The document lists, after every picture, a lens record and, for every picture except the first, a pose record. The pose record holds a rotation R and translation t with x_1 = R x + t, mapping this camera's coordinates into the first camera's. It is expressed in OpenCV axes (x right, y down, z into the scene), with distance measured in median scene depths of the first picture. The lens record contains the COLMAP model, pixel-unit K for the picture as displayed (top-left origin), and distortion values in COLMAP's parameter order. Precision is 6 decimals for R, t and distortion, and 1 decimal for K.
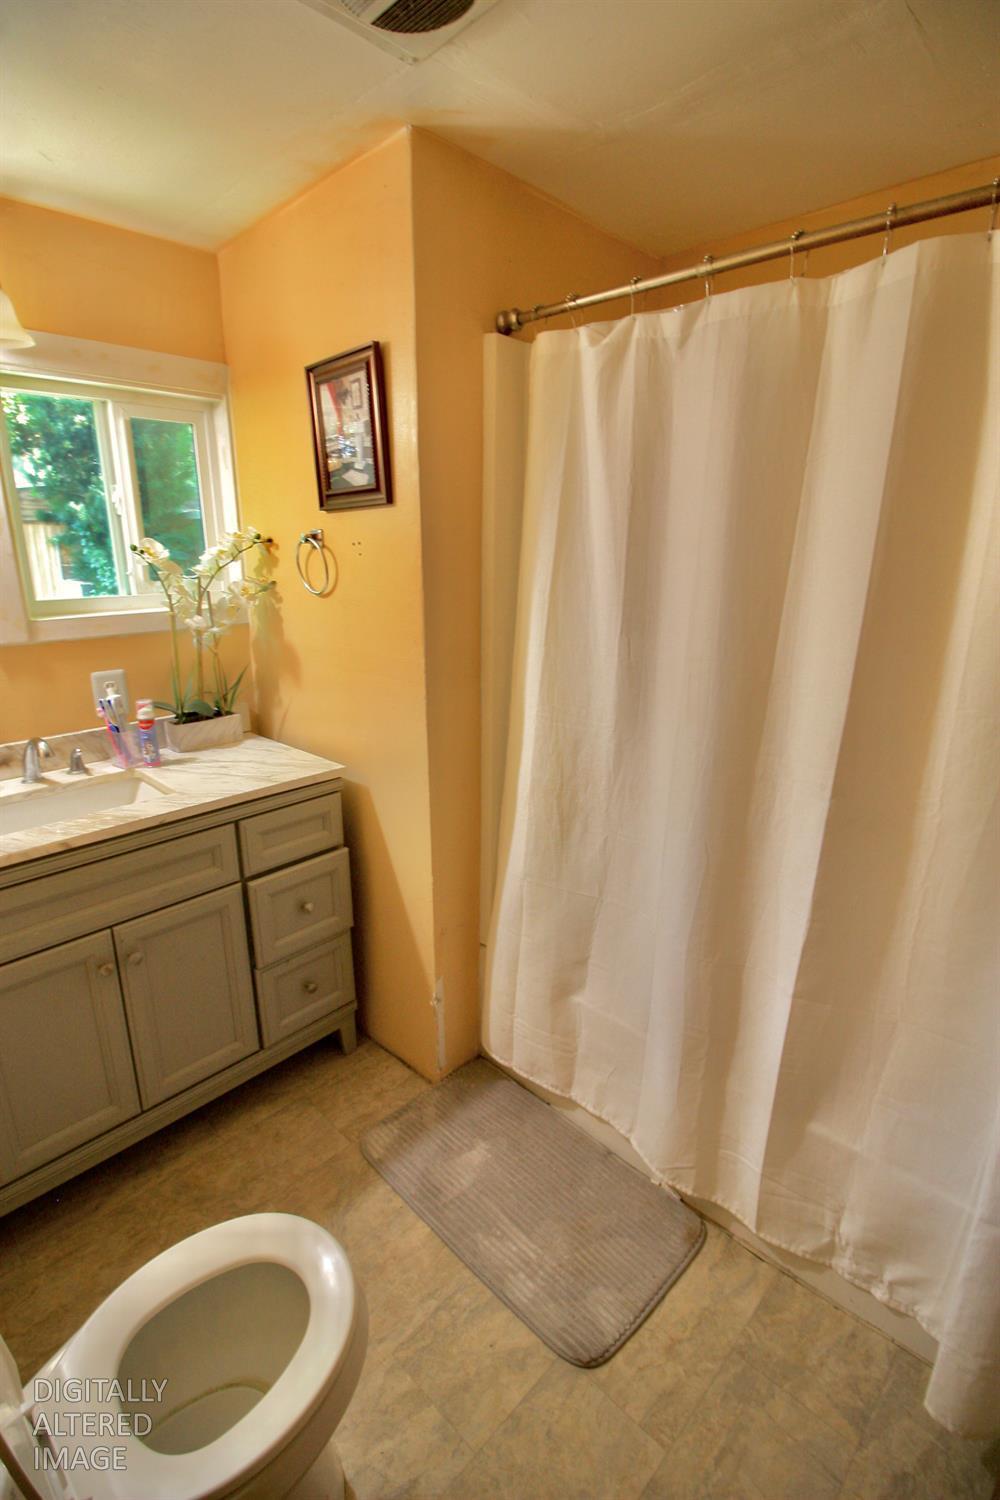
lens RADIAL K [[701.8, 0, 501.4], [0, 701.8, 744.2], [0, 0, 1]] dist [-0.023492, -0.002959]
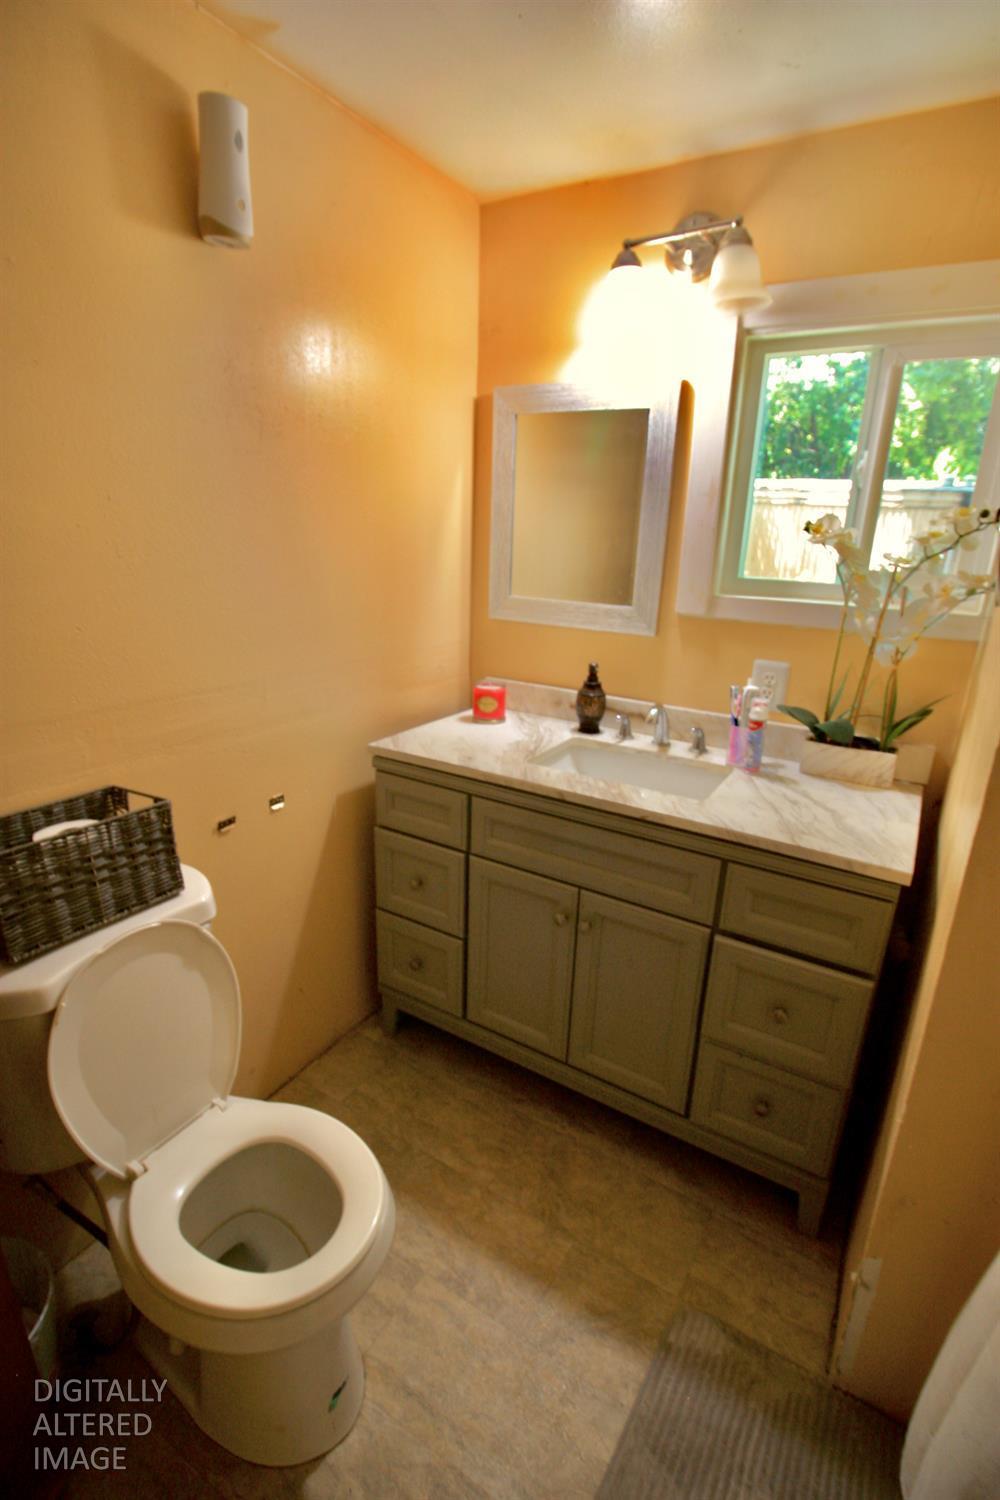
lens RADIAL K [[701.8, 0, 499.7], [0, 701.8, 760.6], [0, 0, 1]] dist [-0.023492, -0.002959]
pose [[0.197268, 0.314790, -0.928435, 0.269658], [-0.292560, 0.922795, 0.250717, -0.115427], [0.935678, 0.222165, 0.274133, 0.462392]]
